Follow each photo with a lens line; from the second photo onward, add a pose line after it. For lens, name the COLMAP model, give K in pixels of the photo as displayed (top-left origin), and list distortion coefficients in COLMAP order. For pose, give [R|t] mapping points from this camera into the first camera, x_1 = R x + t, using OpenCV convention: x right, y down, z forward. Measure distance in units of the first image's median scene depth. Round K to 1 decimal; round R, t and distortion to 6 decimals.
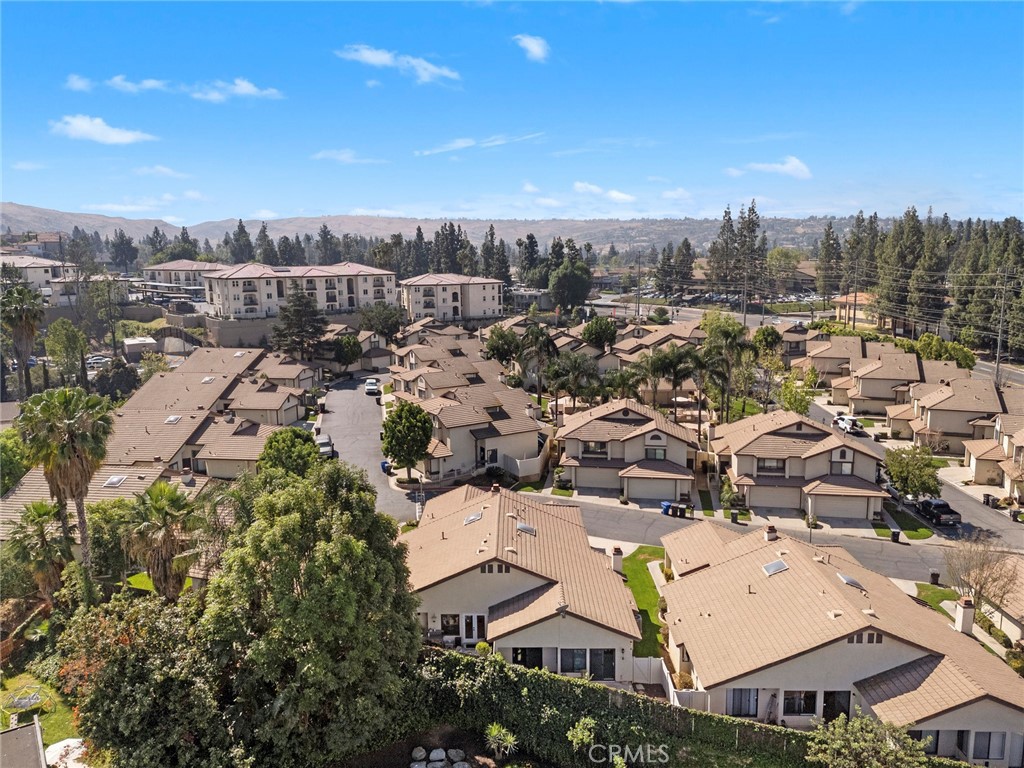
lens RADIAL K [[754.4, 0, 510.2], [0, 754.4, 371.7], [0, 0, 1]] dist [0.089880, -0.088251]
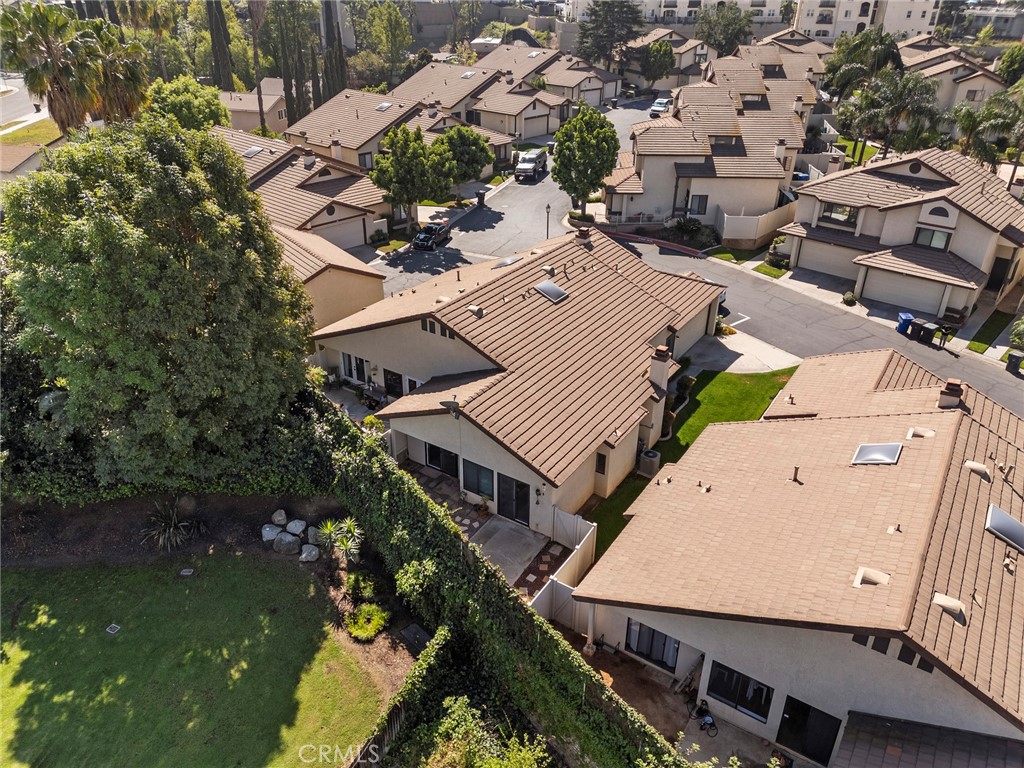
lens RADIAL K [[754.4, 0, 510.2], [0, 754.4, 371.7], [0, 0, 1]] dist [0.089880, -0.088251]
pose [[0.843084, 0.269875, -0.465164, 0.218523], [-0.108759, 0.932657, 0.343980, 0.030313], [0.526670, -0.239413, 0.815659, 0.272901]]
